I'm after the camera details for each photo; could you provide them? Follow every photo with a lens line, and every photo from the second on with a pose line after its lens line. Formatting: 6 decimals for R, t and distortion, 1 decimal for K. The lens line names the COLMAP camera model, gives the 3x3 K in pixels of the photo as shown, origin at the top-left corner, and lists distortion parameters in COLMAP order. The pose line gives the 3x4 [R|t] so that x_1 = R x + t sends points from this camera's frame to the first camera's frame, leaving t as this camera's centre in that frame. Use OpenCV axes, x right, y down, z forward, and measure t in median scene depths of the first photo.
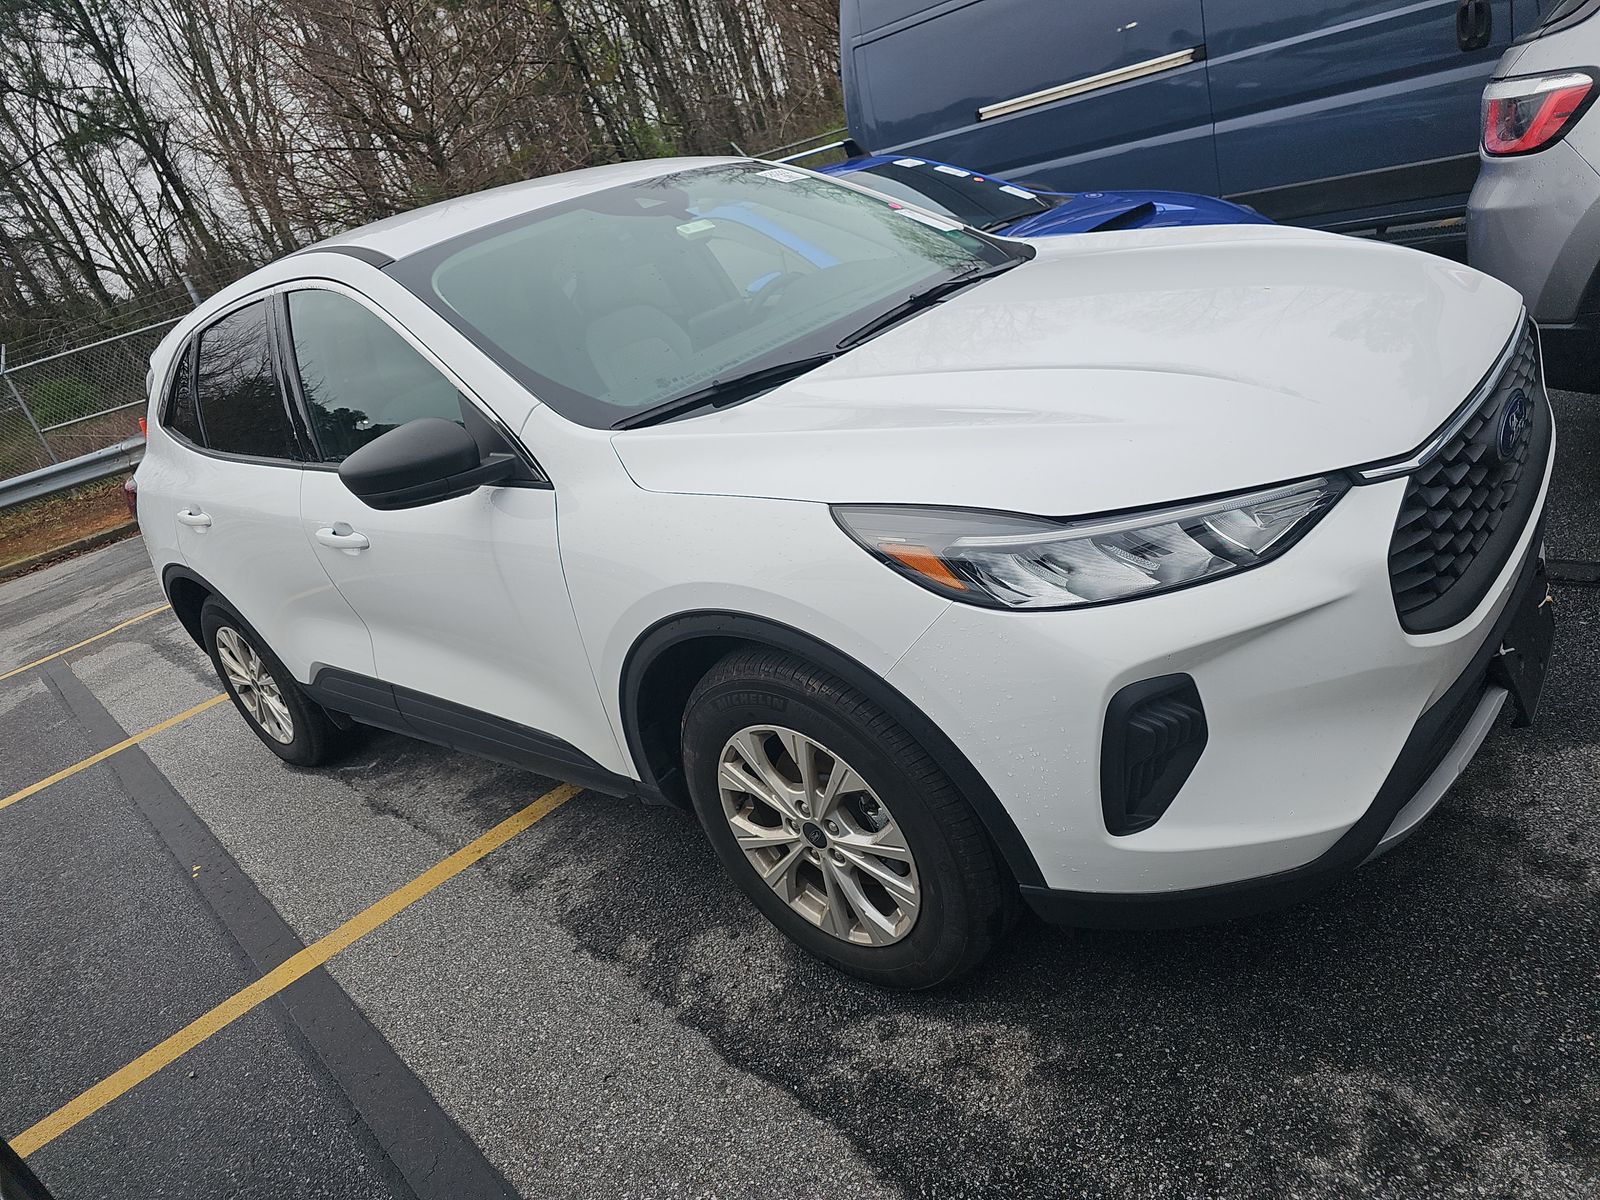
lens RADIAL K [[1058.9, 0, 807.1], [0, 1058.9, 586.9], [0, 0, 1]] dist [0.034033, -0.021234]
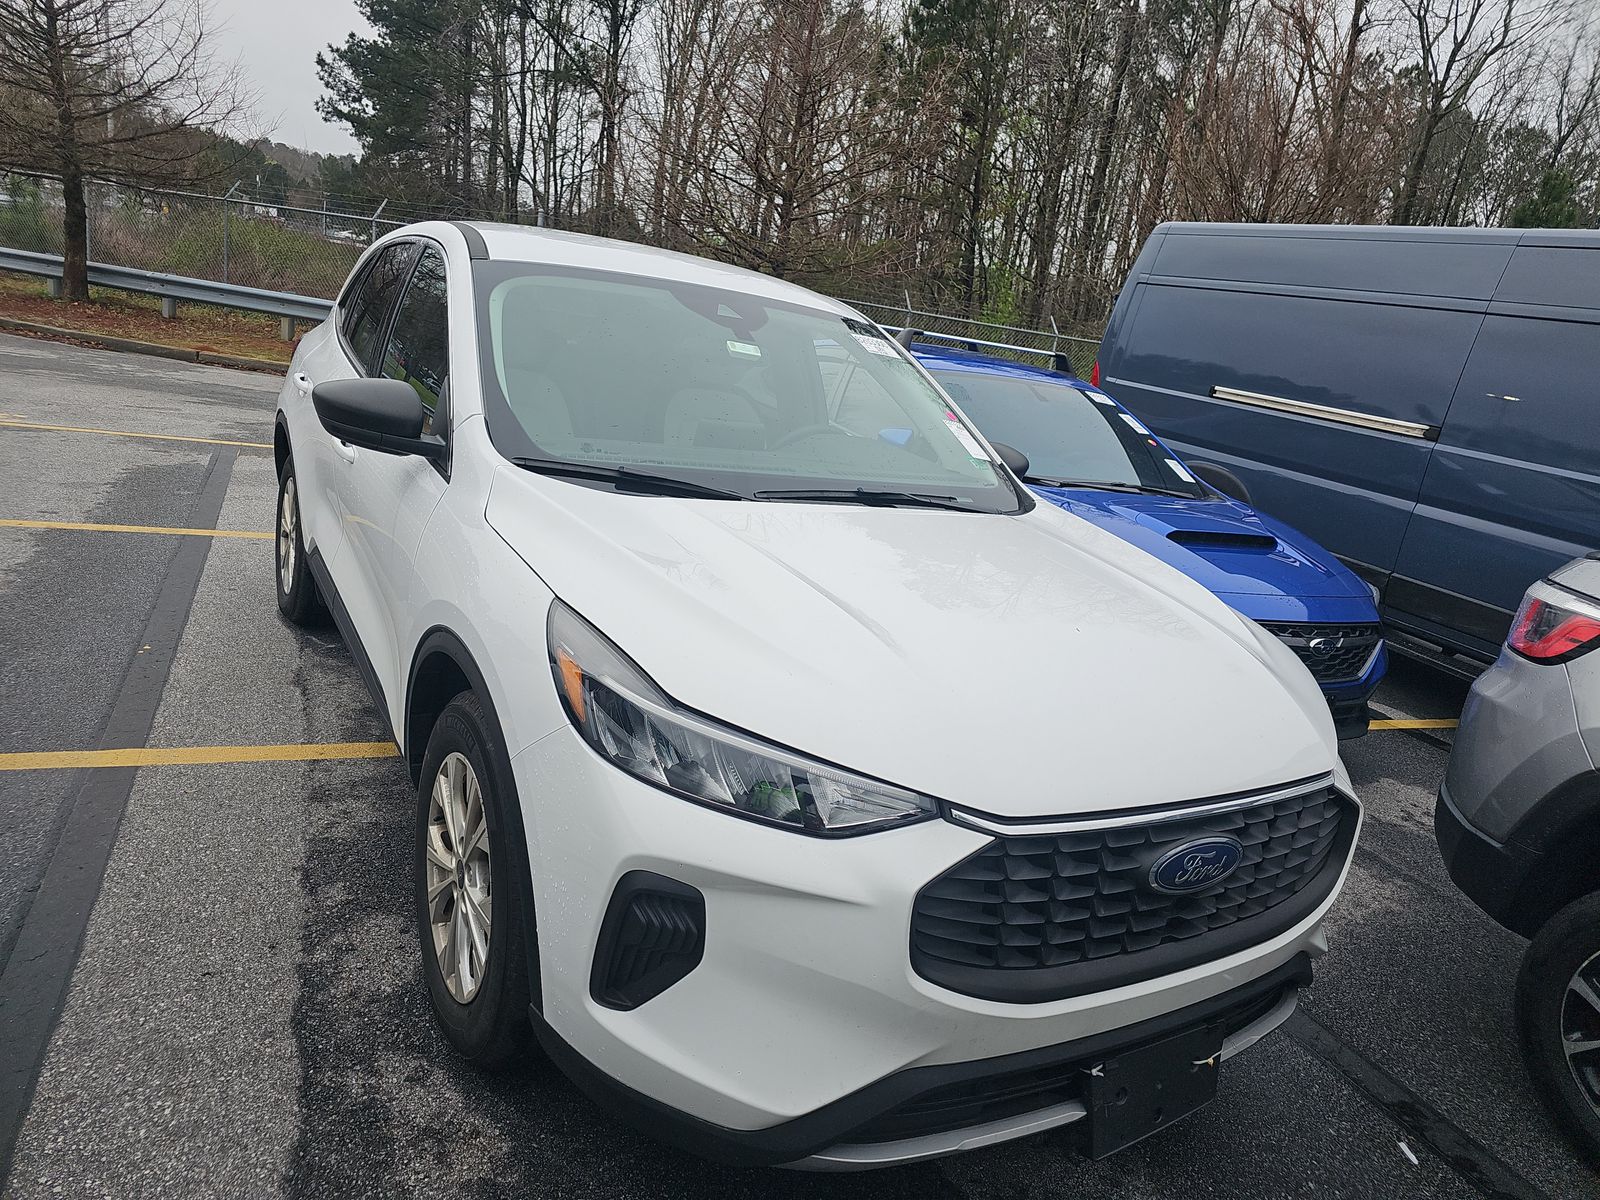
lens RADIAL K [[1058.9, 0, 798.6], [0, 1058.9, 583.4], [0, 0, 1]] dist [0.034033, -0.021234]
pose [[0.858876, 0.473325, -0.195694, 0.264650], [-0.491646, 0.868997, -0.055932, -0.090462], [0.143583, 0.144251, 0.979069, -0.029415]]
